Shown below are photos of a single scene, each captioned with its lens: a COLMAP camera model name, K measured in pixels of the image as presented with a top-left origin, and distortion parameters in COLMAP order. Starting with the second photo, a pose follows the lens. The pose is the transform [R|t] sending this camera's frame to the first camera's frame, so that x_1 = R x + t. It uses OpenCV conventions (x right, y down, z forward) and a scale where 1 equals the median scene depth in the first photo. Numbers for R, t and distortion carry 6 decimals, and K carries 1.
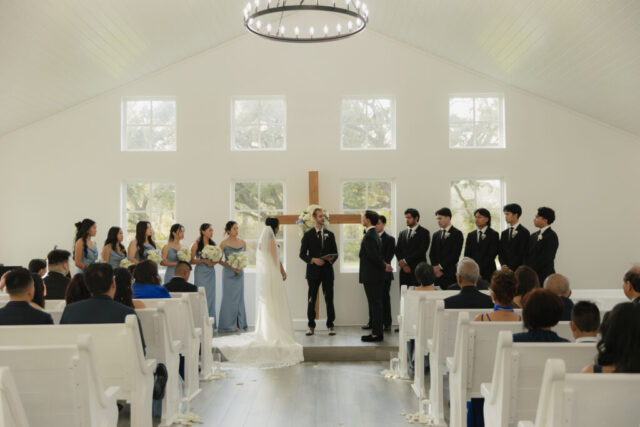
lens RADIAL K [[1251.4, 0, 325.4], [0, 1251.4, 215.2], [0, 0, 1]] dist [-0.026316, 0.000000]
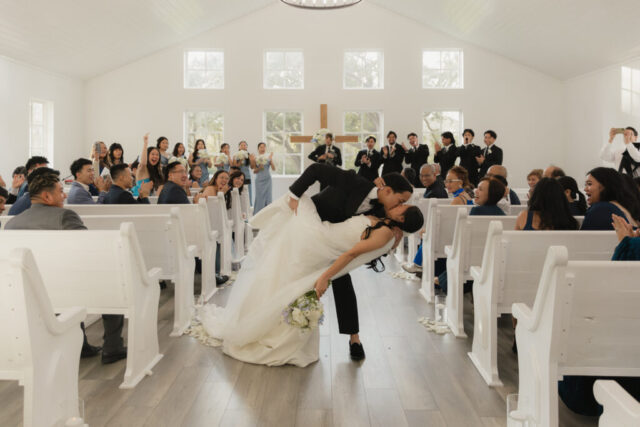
lens RADIAL K [[1043.0, 0, 315.0], [0, 1043.0, 210.6], [0, 0, 1]] dist [-0.007146, 0.000000]
pose [[0.999966, 0.006660, 0.004866, -0.024137], [-0.006894, 0.998737, 0.049764, 0.024954], [-0.004528, -0.049796, 0.998749, -0.153552]]
